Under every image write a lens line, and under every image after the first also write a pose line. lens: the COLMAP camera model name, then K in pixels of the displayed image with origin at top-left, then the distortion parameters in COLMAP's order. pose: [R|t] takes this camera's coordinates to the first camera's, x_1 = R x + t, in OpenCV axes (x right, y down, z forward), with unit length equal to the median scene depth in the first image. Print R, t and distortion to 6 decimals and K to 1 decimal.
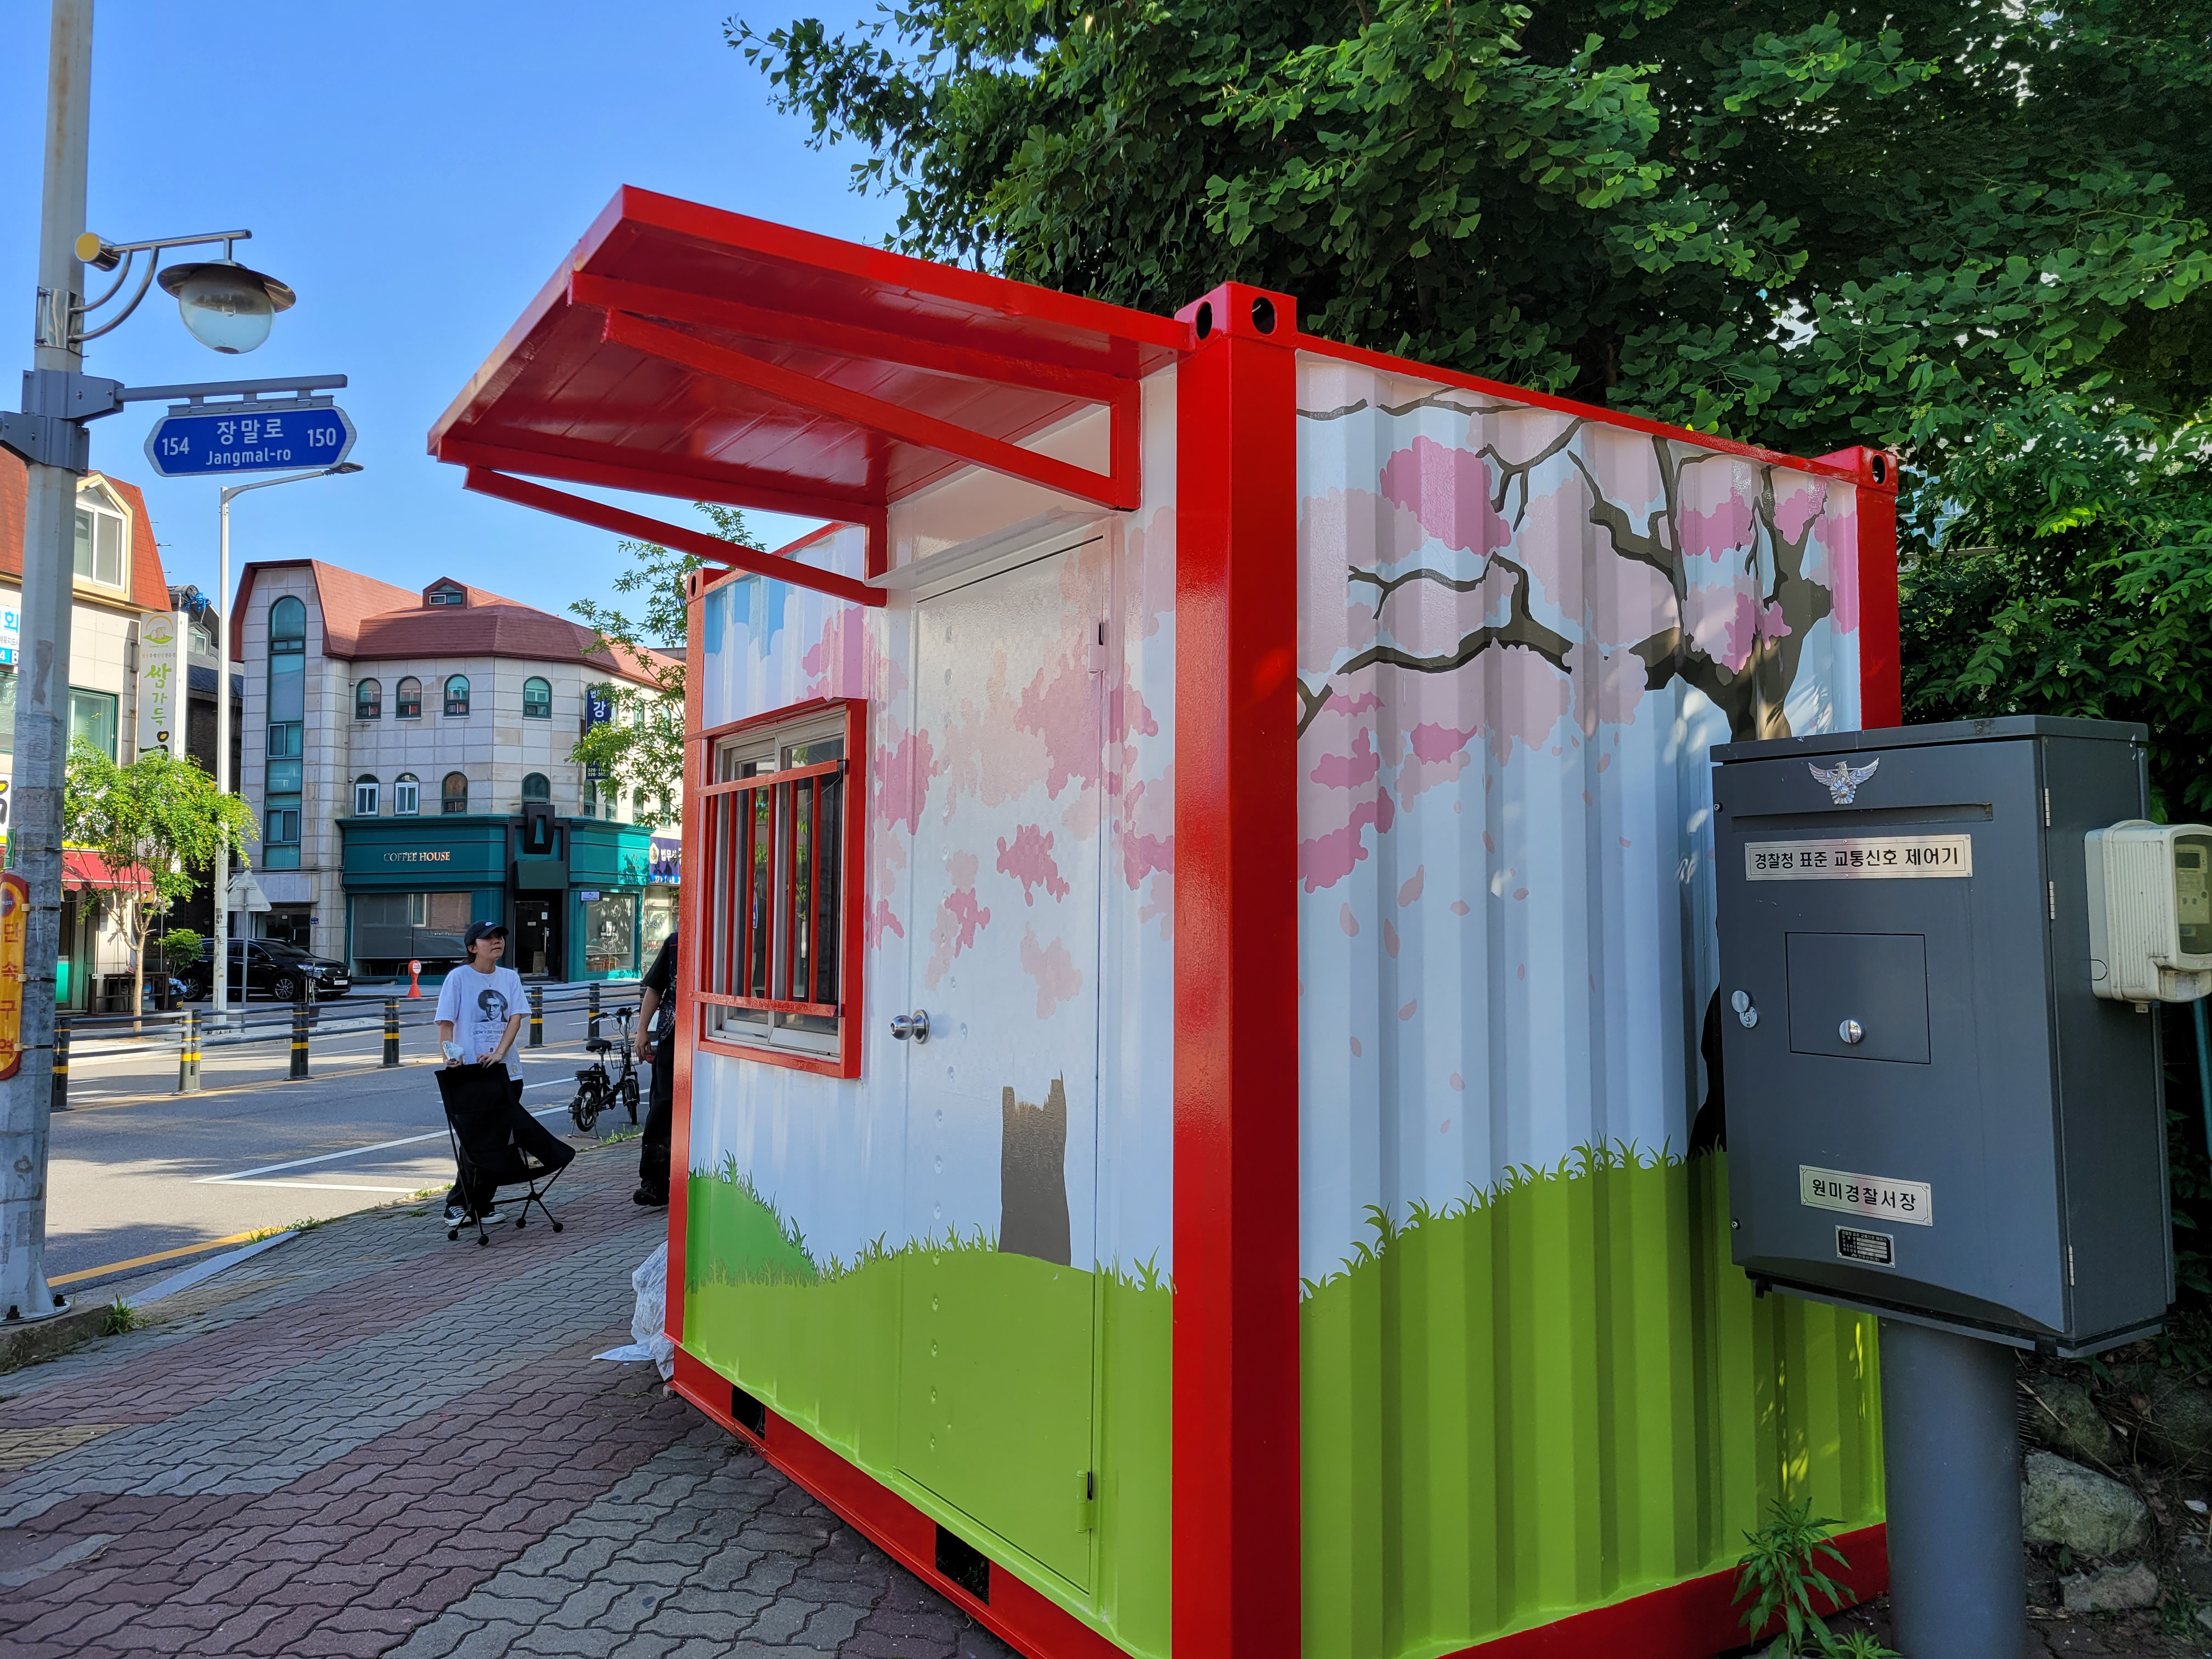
lens RADIAL K [[1637.4, 0, 1116.8], [0, 1637.4, 815.6], [0, 0, 1]] dist [0.066794, -0.052218]
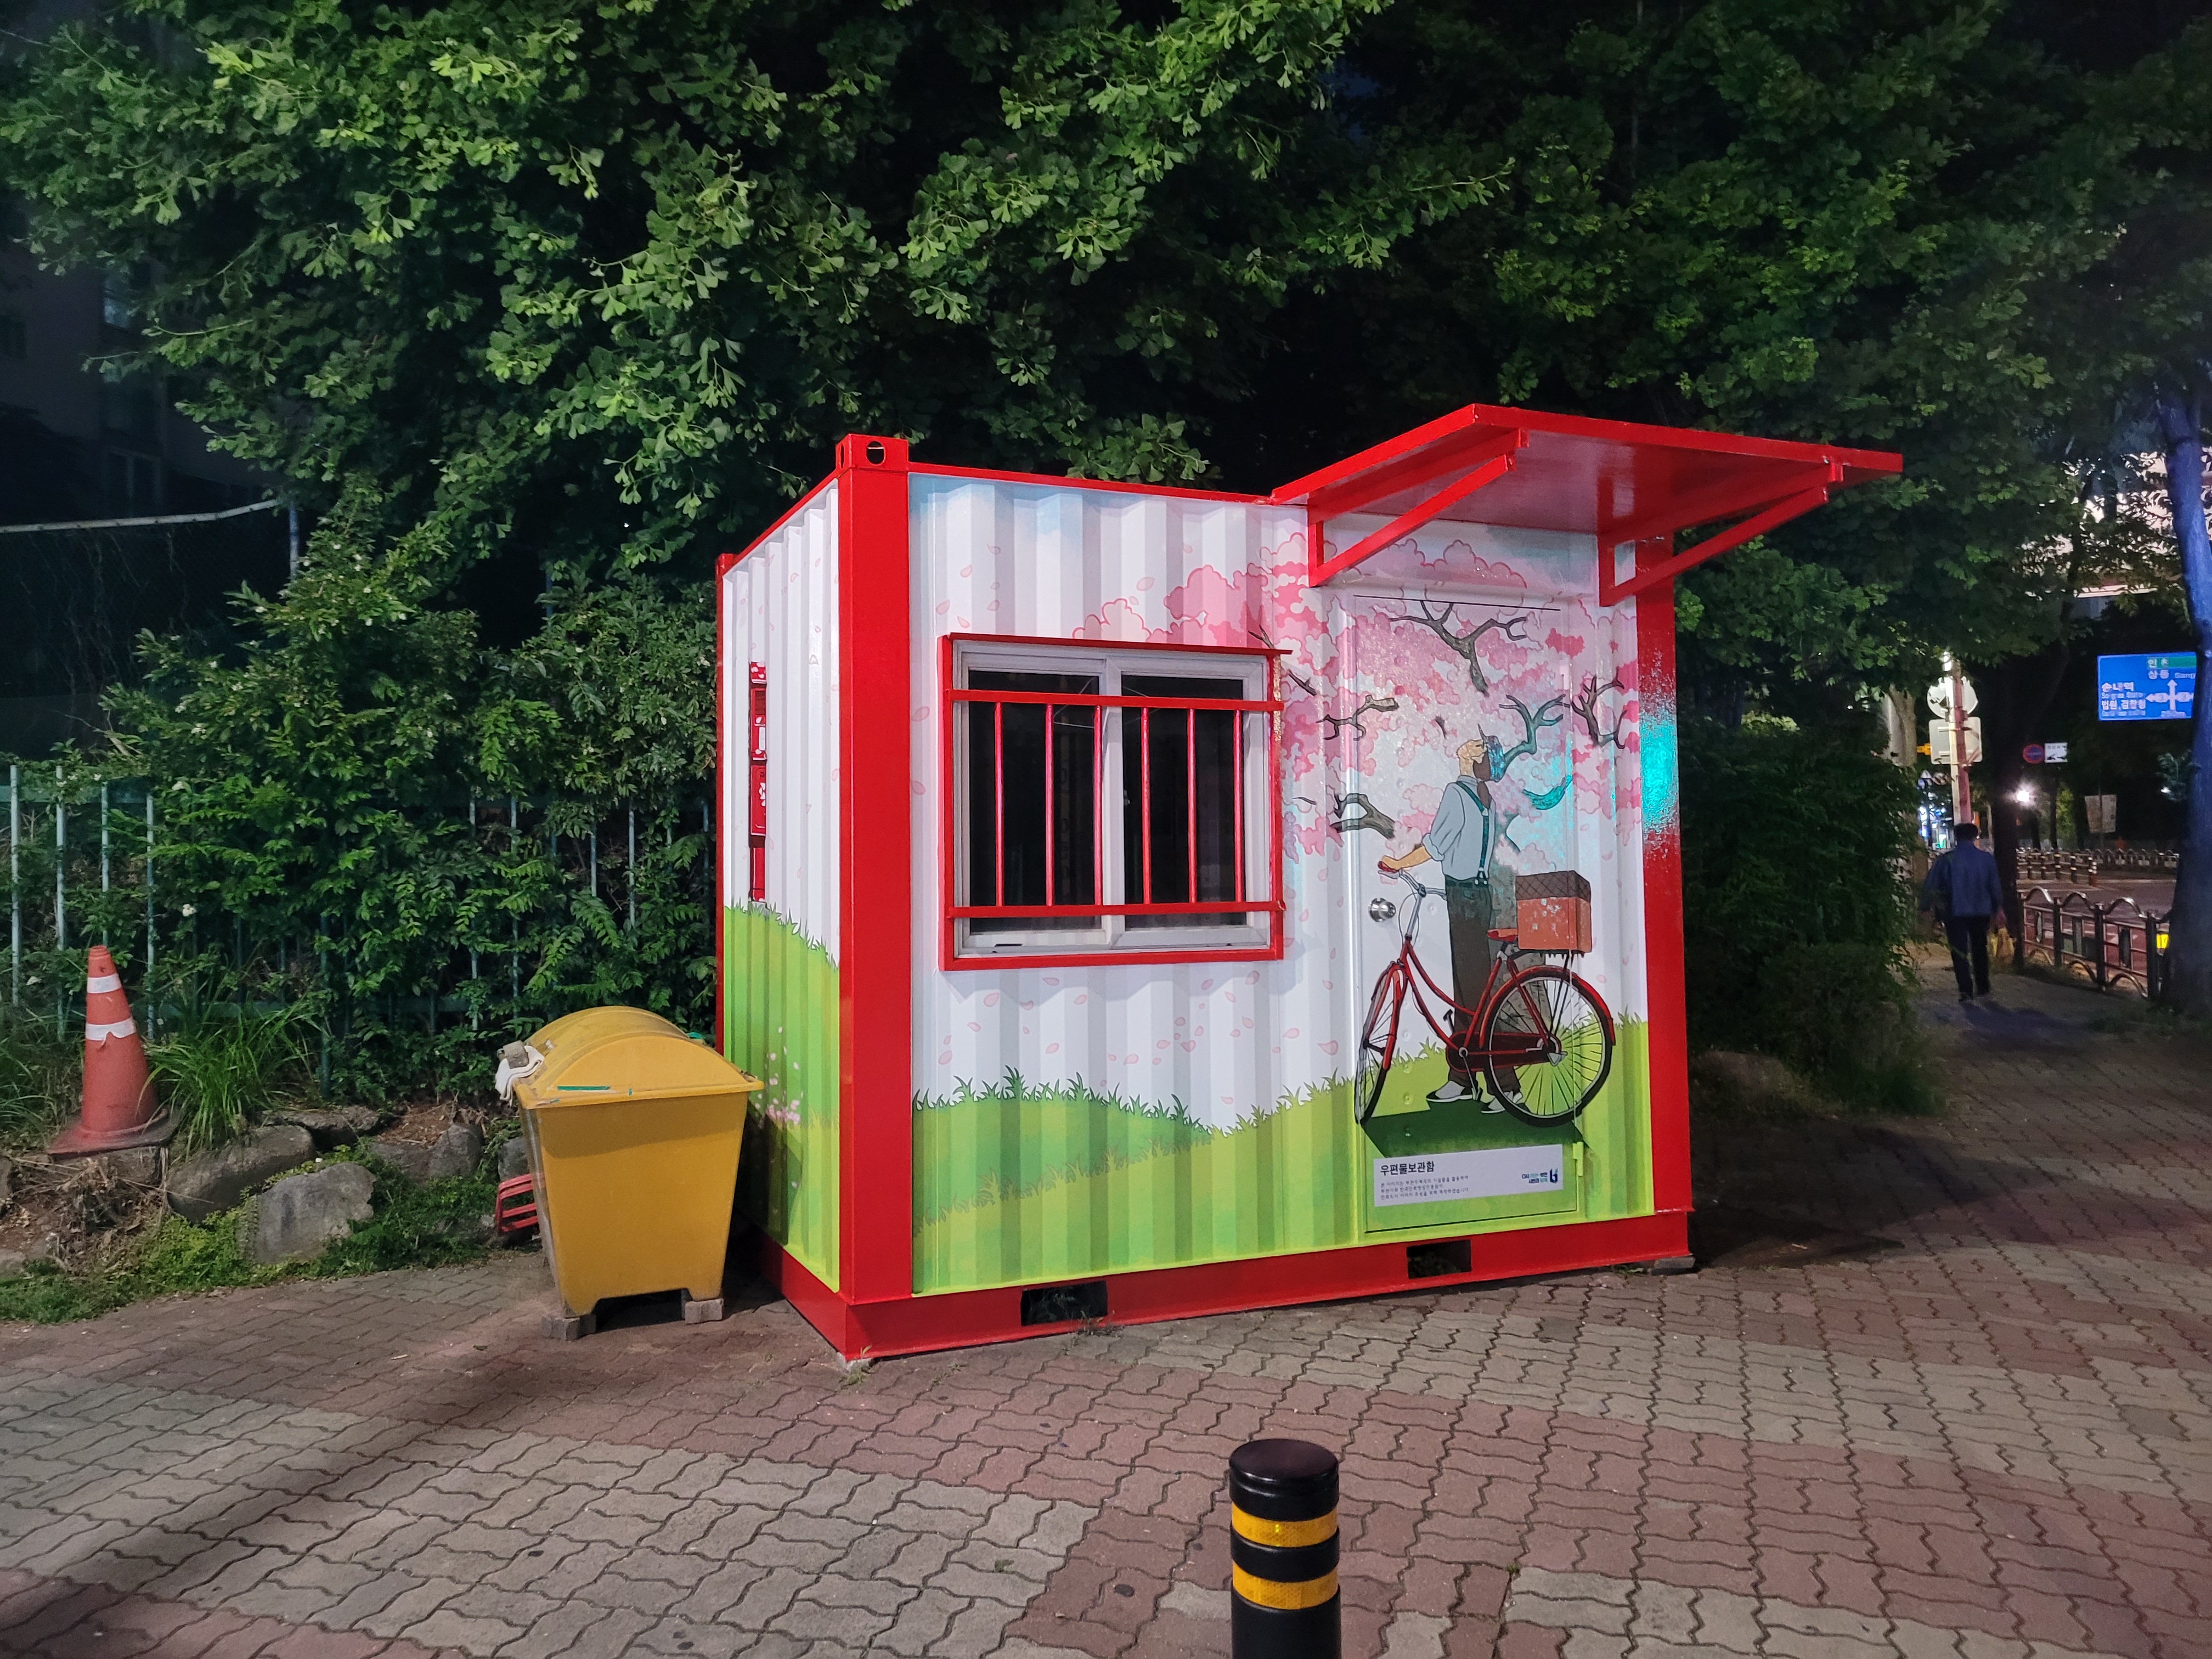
lens RADIAL K [[1639.5, 0, 1079.2], [0, 1639.5, 805.3], [0, 0, 1]] dist [0.060244, -0.039935]
pose [[0.167860, 0.034271, 0.985215, -1.433828], [-0.055633, 0.998132, -0.025242, 0.084752], [-0.984240, -0.050574, 0.169453, 0.956585]]
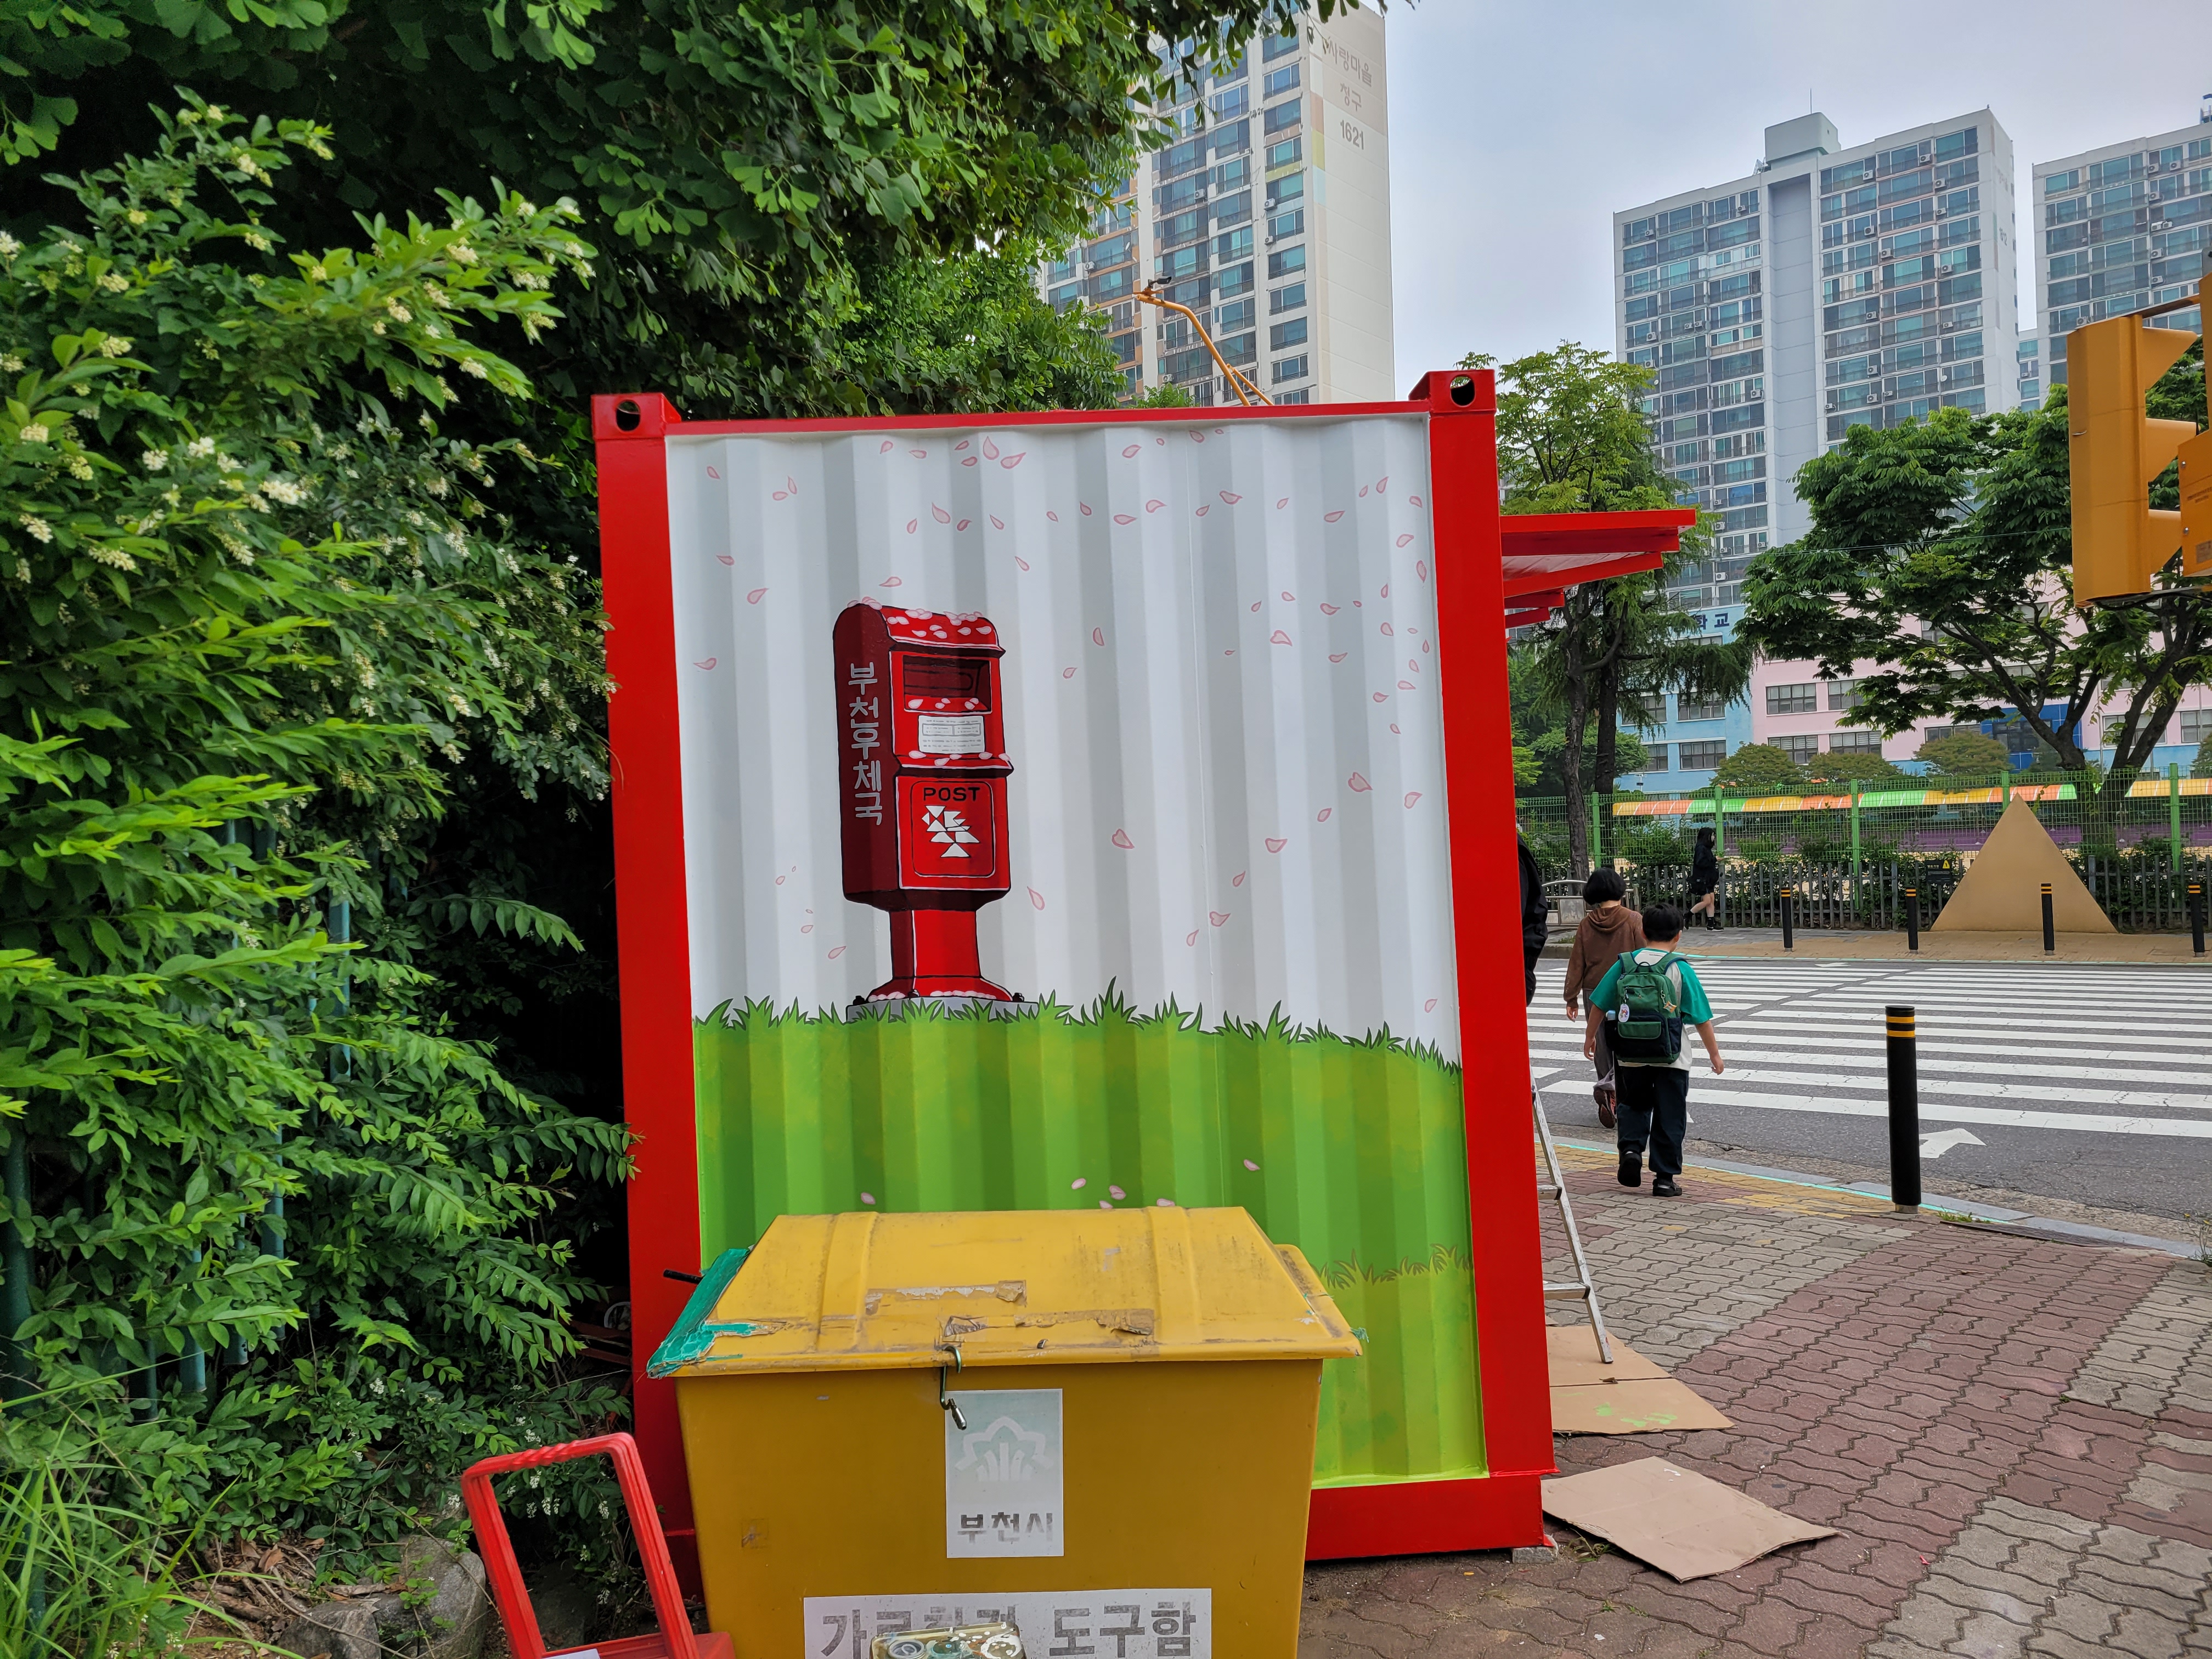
lens RADIAL K [[1635.9, 0, 1094.0], [0, 1635.9, 832.8], [0, 0, 1]] dist [0.070657, -0.057083]
pose [[-0.867749, 0.044024, 0.495048, -0.588897], [0.005727, 0.996889, -0.078612, 0.129574], [-0.496969, -0.065380, -0.865302, 2.190892]]
